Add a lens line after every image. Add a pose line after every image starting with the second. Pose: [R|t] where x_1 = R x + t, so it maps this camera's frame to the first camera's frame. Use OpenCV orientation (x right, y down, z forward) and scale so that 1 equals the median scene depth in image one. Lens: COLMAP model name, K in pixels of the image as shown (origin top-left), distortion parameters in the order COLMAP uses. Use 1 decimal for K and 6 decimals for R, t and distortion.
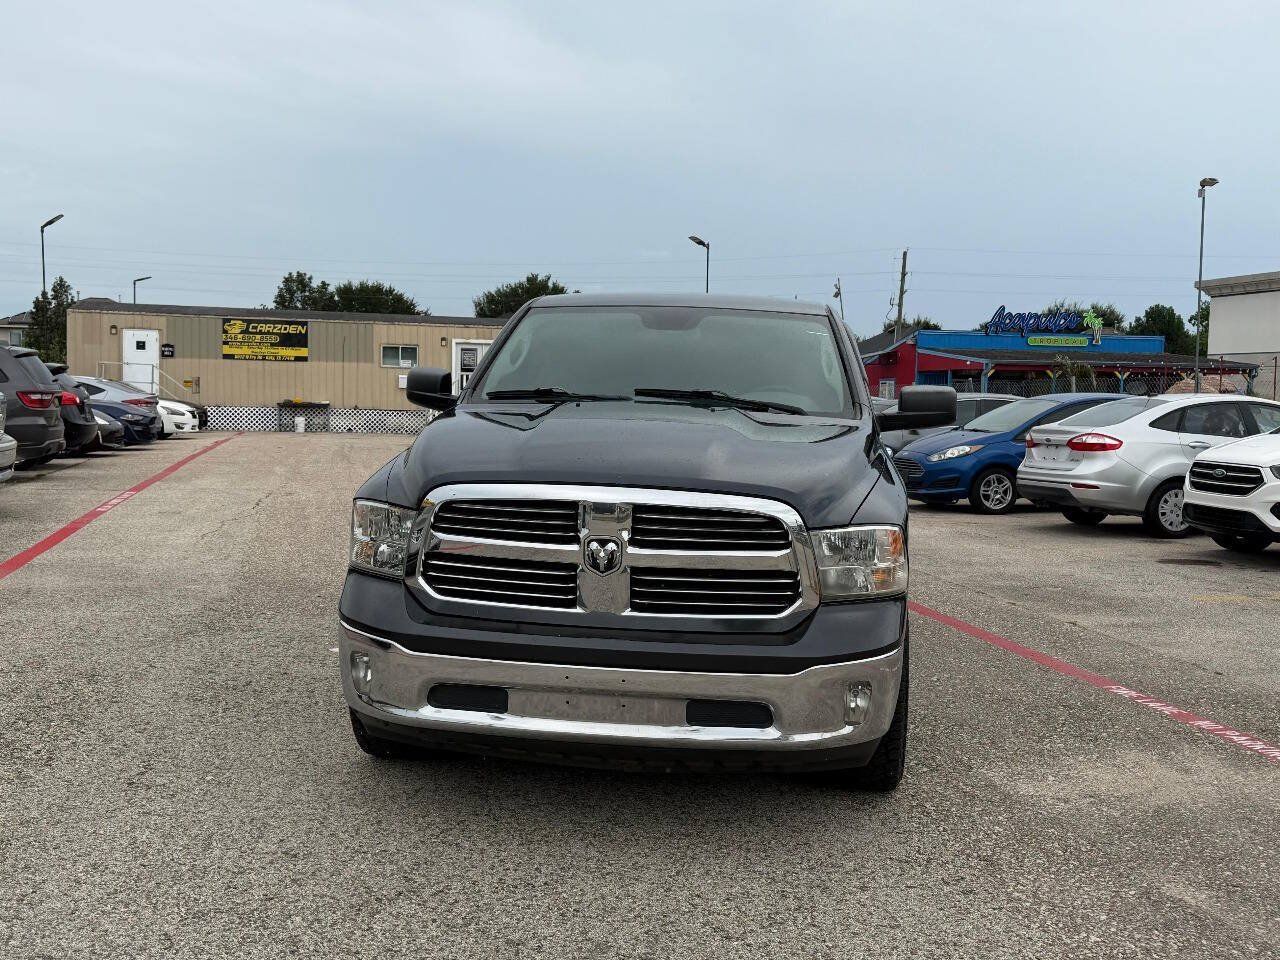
lens RADIAL K [[1351.9, 0, 640.3], [0, 1351.9, 494.6], [0, 0, 1]] dist [0.213081, -0.504098]
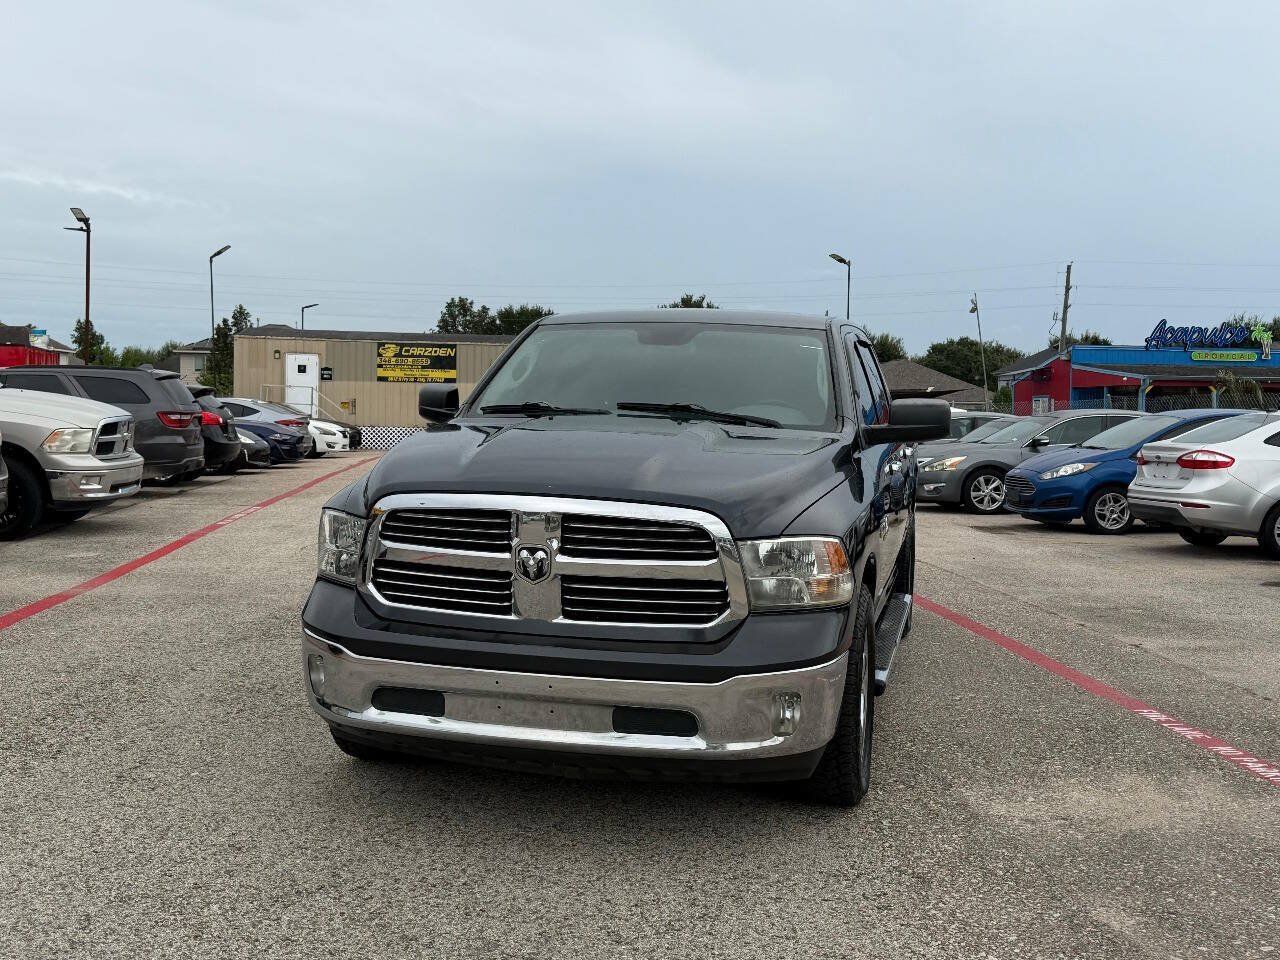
lens RADIAL K [[1352.2, 0, 640.0], [0, 1352.2, 480.0], [0, 0, 1]] dist [0.207604, -0.485621]
pose [[0.992701, 0.002462, -0.120580, 0.124057], [-0.005485, 0.999679, -0.024751, 0.004683], [0.120480, 0.025232, 0.992395, -0.006822]]
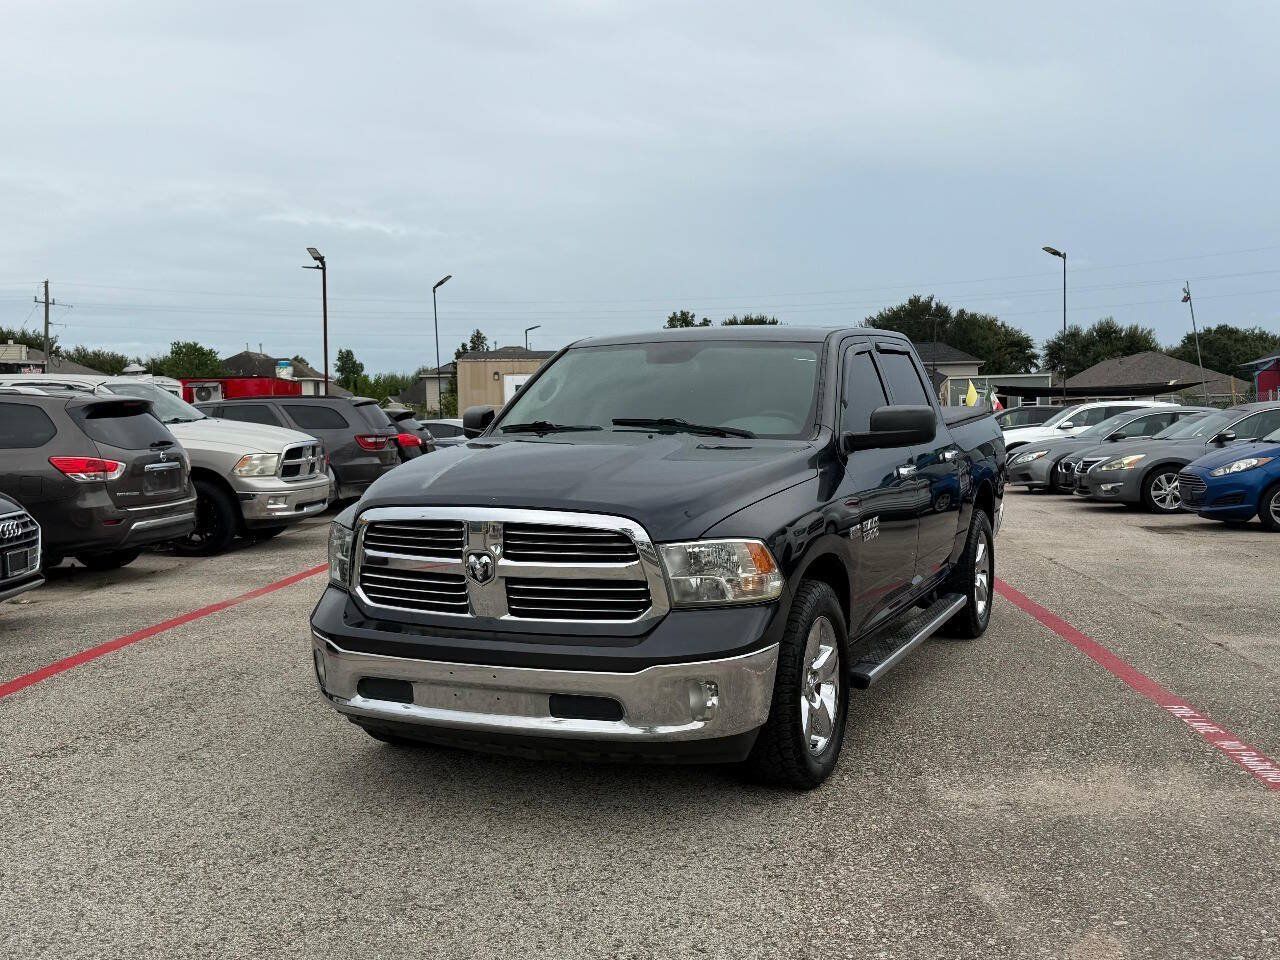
lens RADIAL K [[1351.9, 0, 640.3], [0, 1351.9, 494.6], [0, 0, 1]] dist [0.213081, -0.504098]
pose [[0.955277, -0.020740, -0.294984, 0.312888], [0.015060, 0.999655, -0.021516, 0.007017], [0.295329, 0.016112, 0.955260, -0.044537]]
